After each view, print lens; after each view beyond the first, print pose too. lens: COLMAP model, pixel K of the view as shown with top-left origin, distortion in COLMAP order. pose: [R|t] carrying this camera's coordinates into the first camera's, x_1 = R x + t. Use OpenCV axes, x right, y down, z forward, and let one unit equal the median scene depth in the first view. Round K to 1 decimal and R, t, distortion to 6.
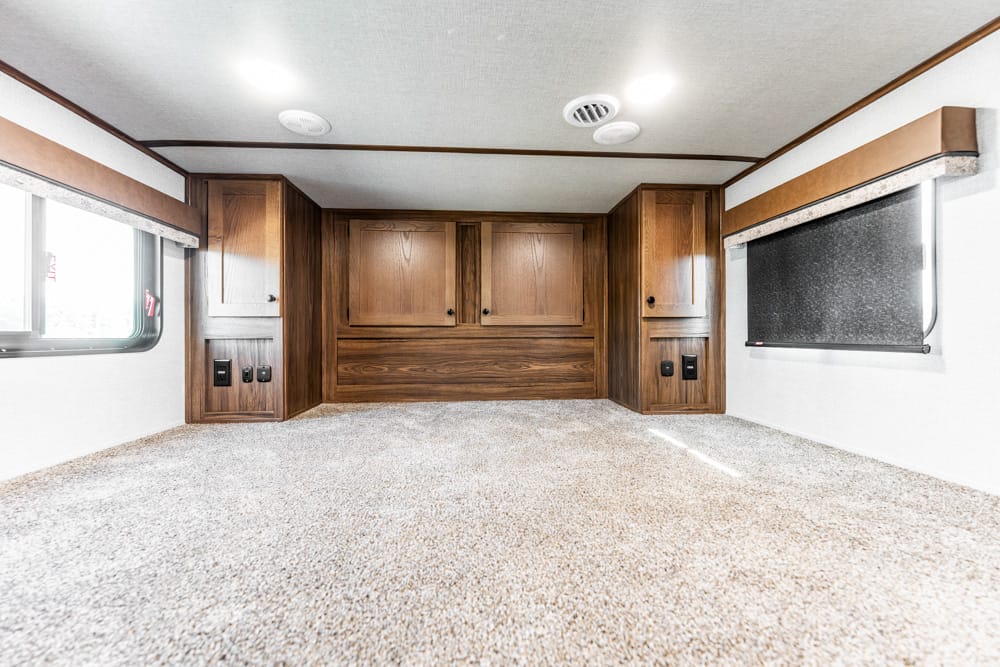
lens RADIAL K [[392.0, 0, 477.4], [0, 392.0, 333.3], [0, 0, 1]] dist [-0.000547, -0.000764]
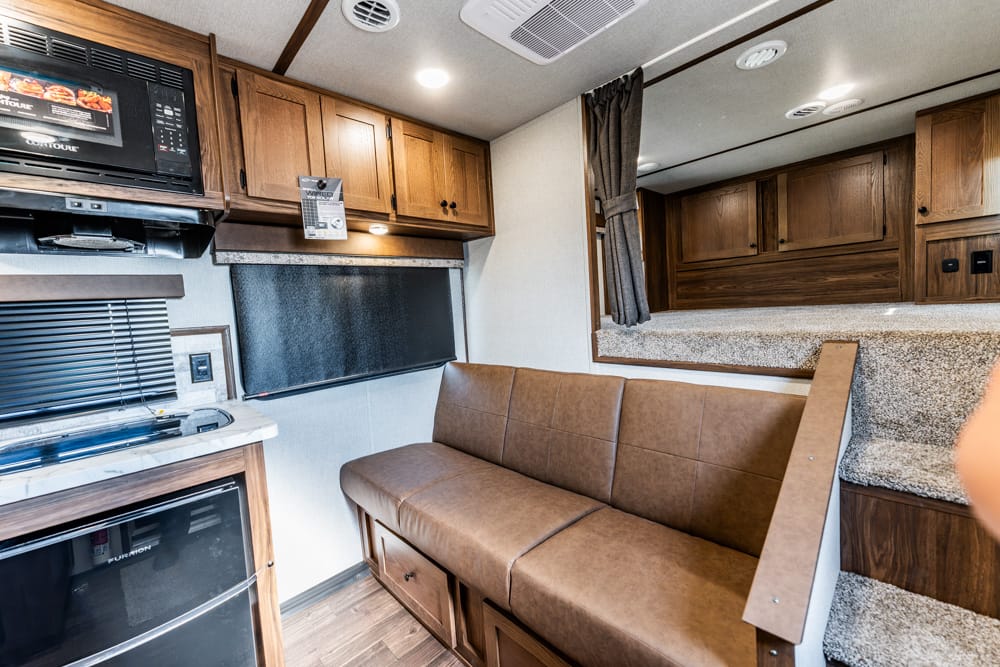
lens RADIAL K [[392.0, 0, 515.5], [0, 392.0, 337.1], [0, 0, 1]] dist [-0.000547, -0.000764]
pose [[0.682750, 0.015446, -0.730488, 0.406269], [0.069741, 0.993834, 0.086197, 0.099027], [0.727316, -0.109796, 0.677463, -0.677239]]
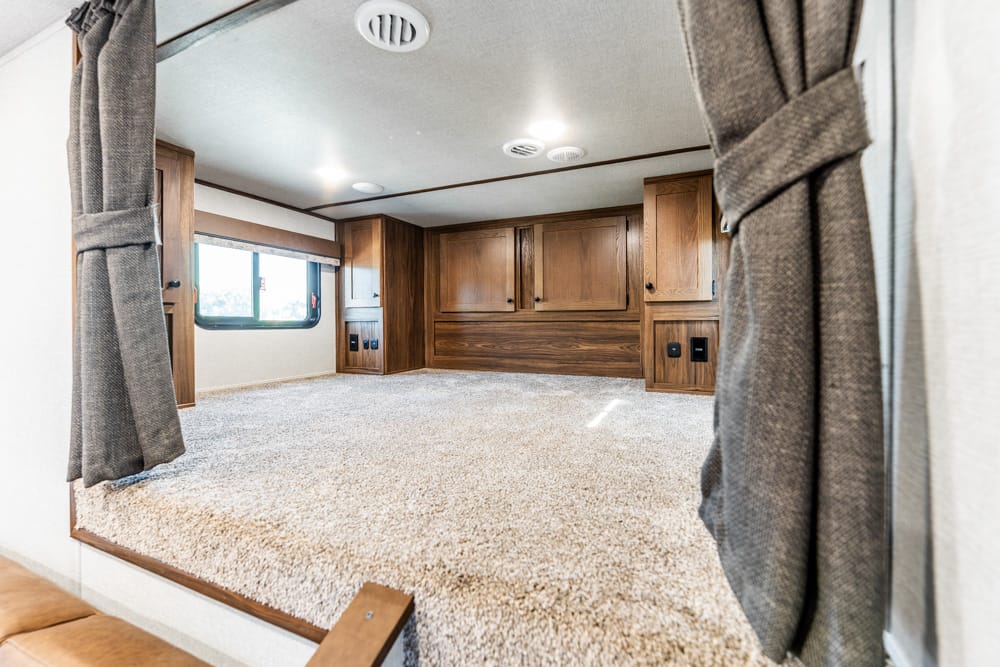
lens RADIAL K [[399.3, 0, 512.1], [0, 399.3, 324.2], [0, 0, 1]] dist [-0.001645, 0.000550]
pose [[0.897767, 0.003741, -0.440454, 0.505839], [0.002134, 0.999915, 0.012842, 0.004973], [0.440465, -0.012469, 0.897683, -0.137555]]
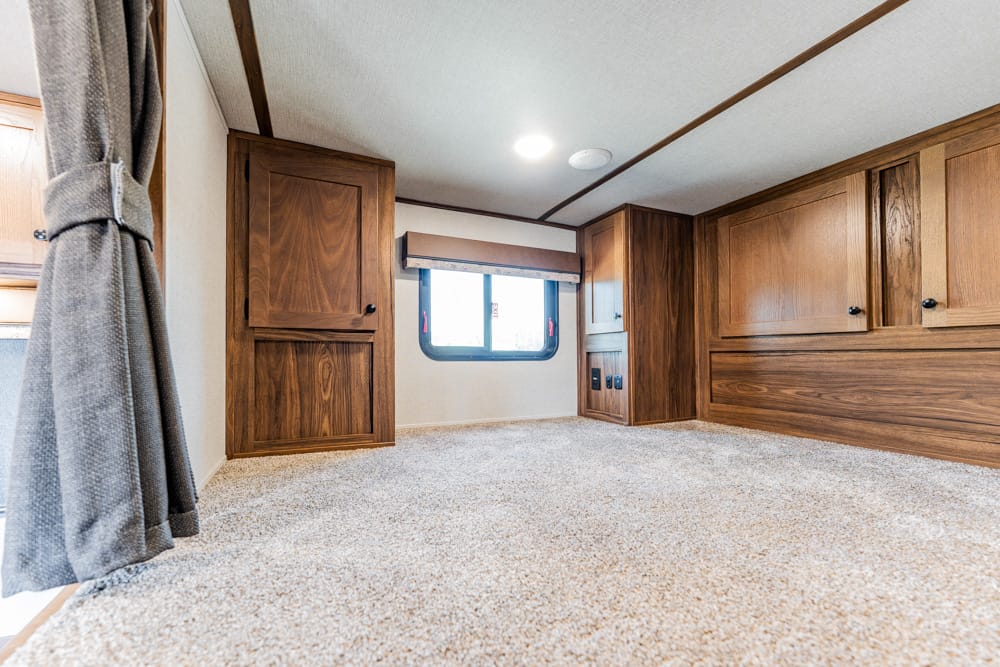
lens RADIAL K [[399.3, 0, 523.9], [0, 399.3, 354.0], [0, 0, 1]] dist [-0.001645, 0.000550]
pose [[0.392657, -0.002734, -0.919681, 0.334909], [0.005356, 0.999985, -0.000686, 0.016530], [0.919669, -0.004656, 0.392666, 0.229086]]
